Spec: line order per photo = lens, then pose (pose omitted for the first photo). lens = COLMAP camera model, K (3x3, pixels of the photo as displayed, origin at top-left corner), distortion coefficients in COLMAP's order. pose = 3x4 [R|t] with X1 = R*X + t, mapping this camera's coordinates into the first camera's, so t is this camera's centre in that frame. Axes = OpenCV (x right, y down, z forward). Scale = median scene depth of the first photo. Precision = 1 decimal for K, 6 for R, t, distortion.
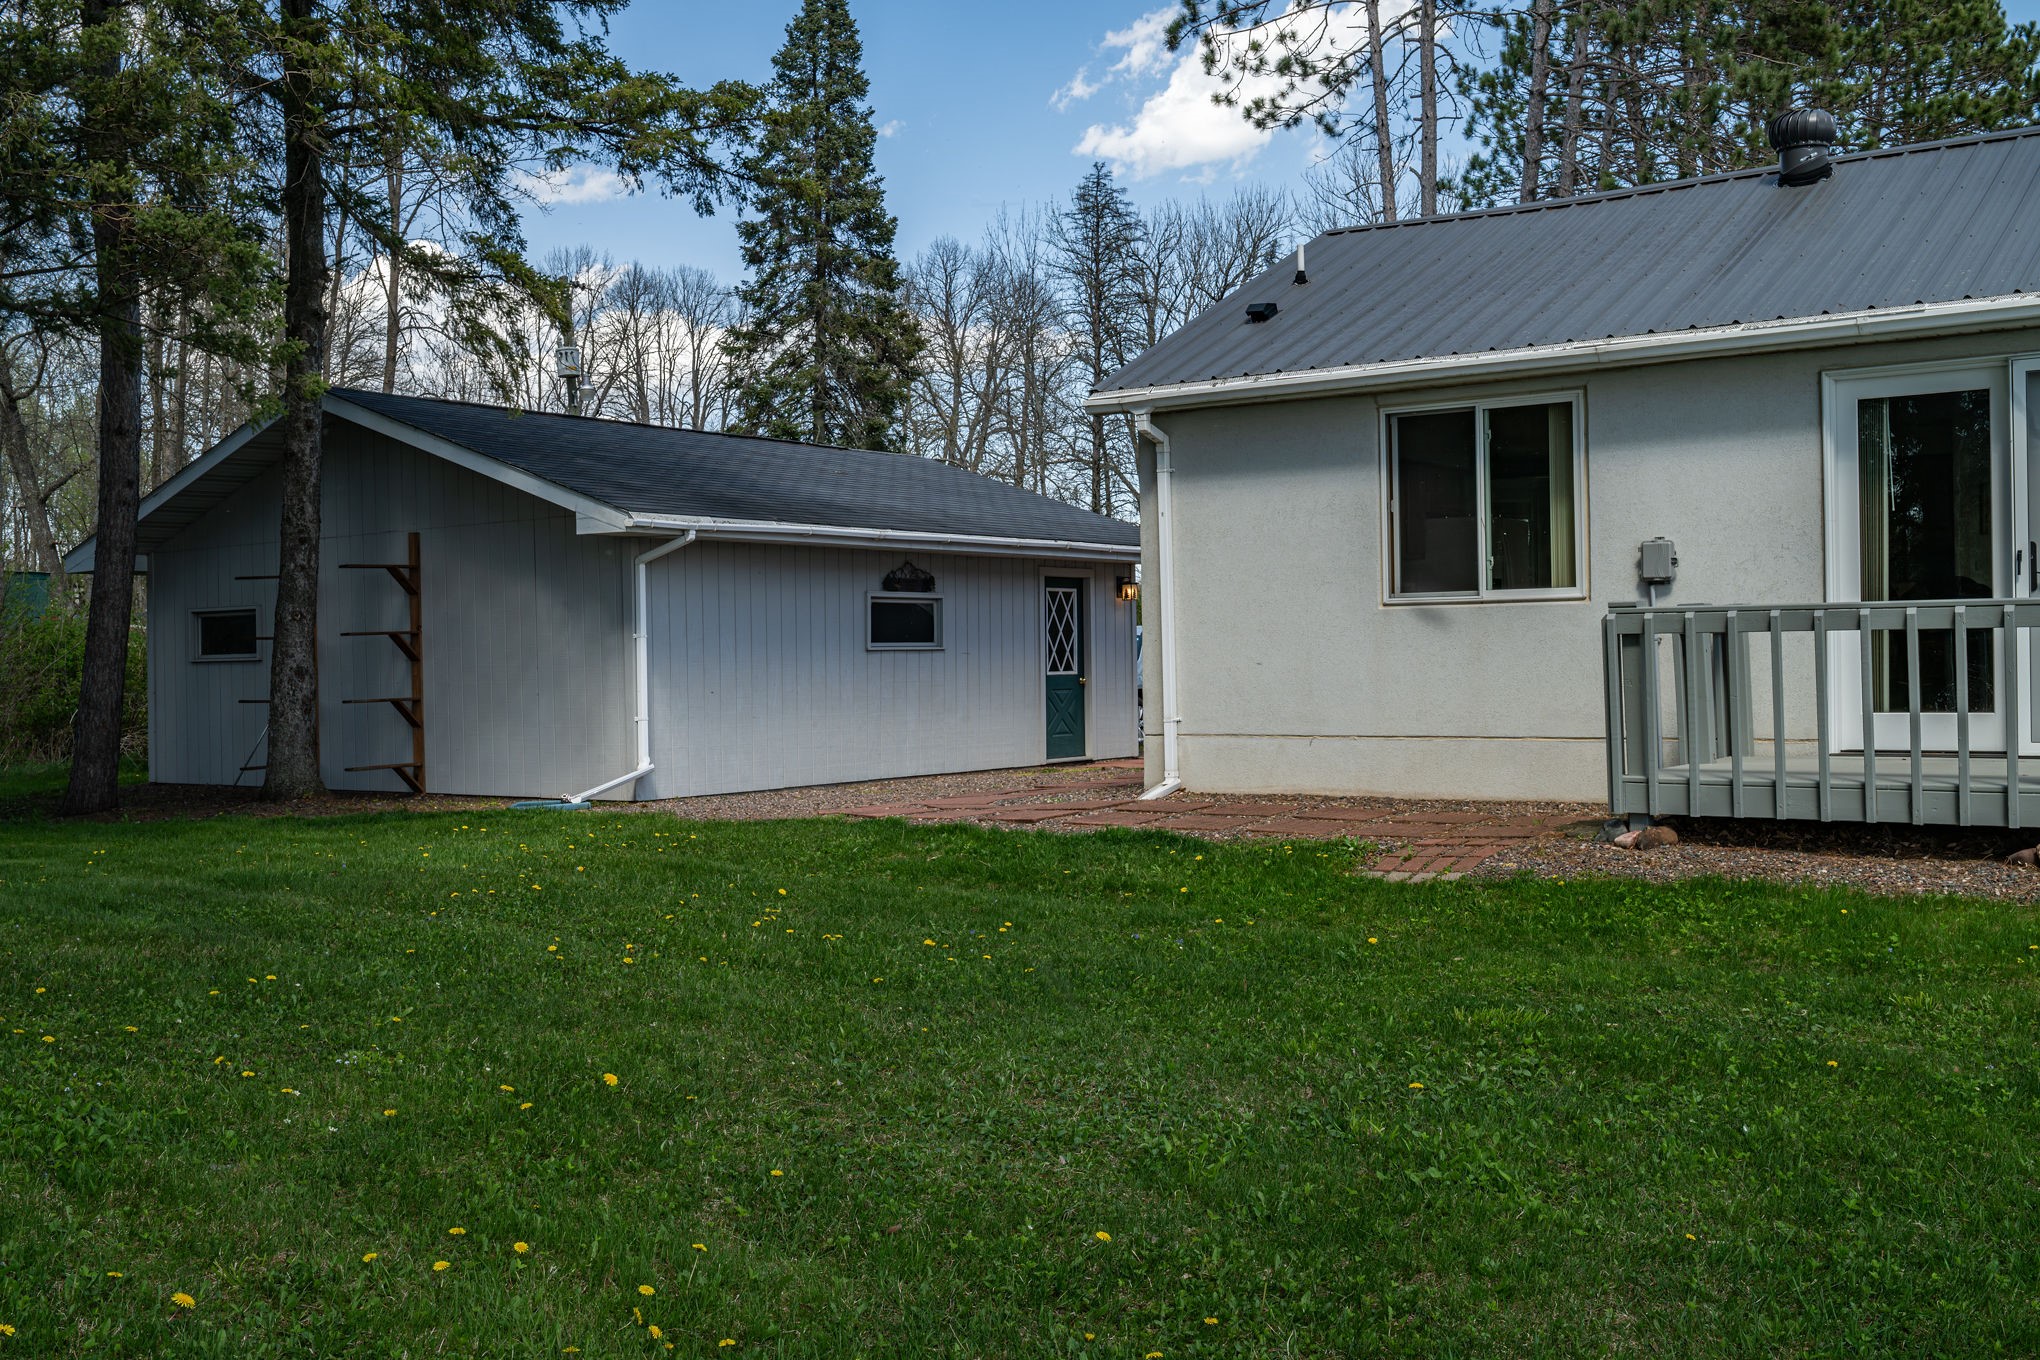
lens RADIAL K [[1999.3, 0, 1007.2], [0, 1999.3, 675.7], [0, 0, 1]] dist [-0.039653, 0.000000]
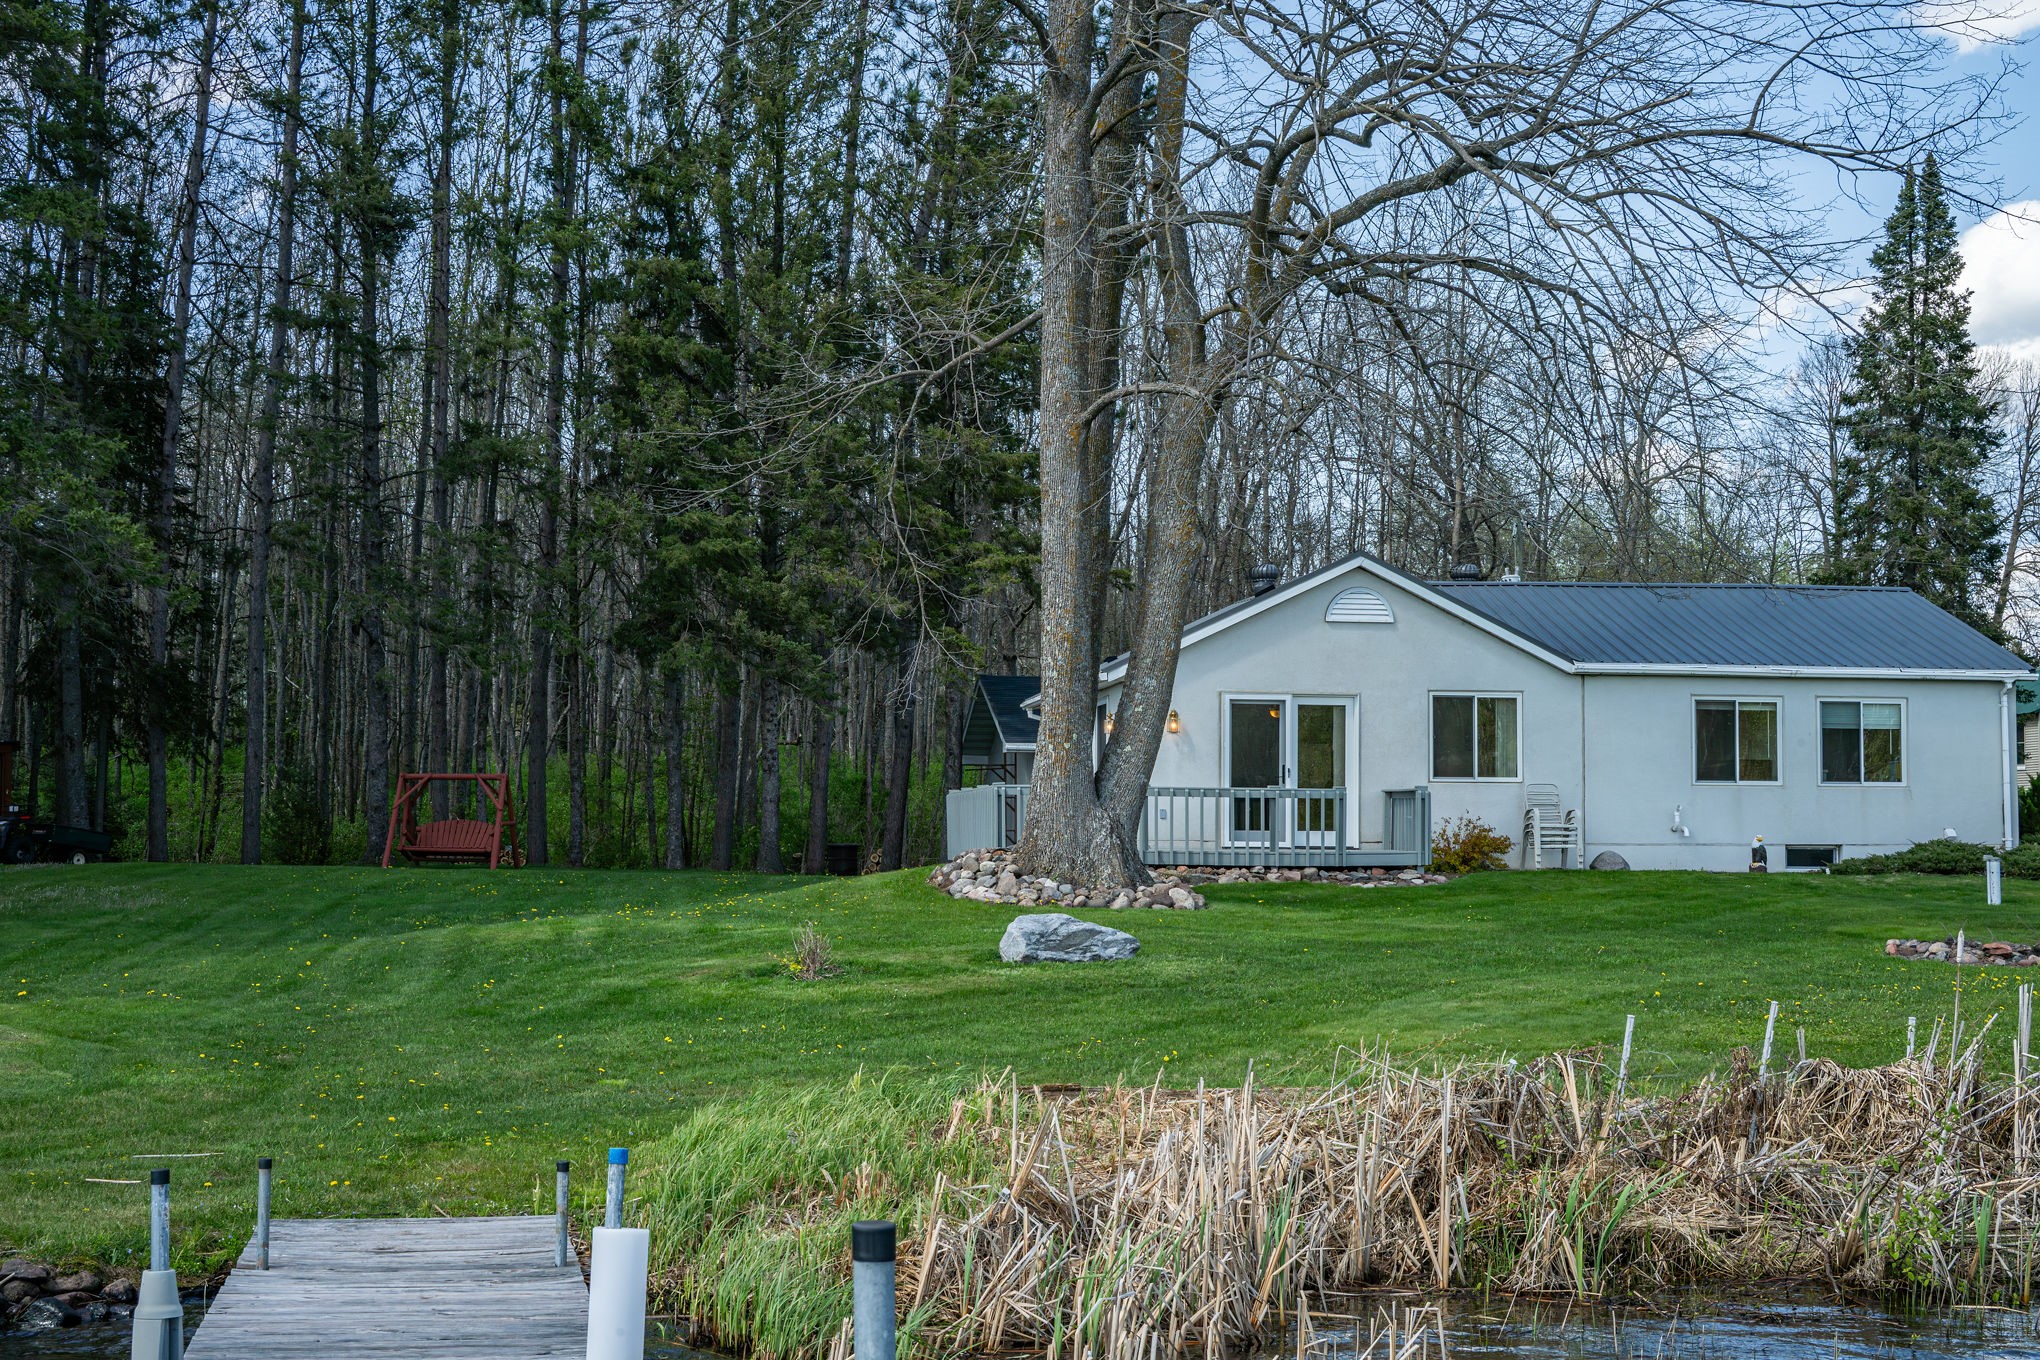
lens RADIAL K [[3010.8, 0, 1014.5], [0, 3010.8, 681.9], [0, 0, 1]] dist [-0.009181, 0.000000]
pose [[0.687848, -0.025785, -0.725396, 2.564321], [-0.019739, 0.998335, -0.054204, 0.033661], [0.725586, 0.051603, 0.686194, -1.453319]]
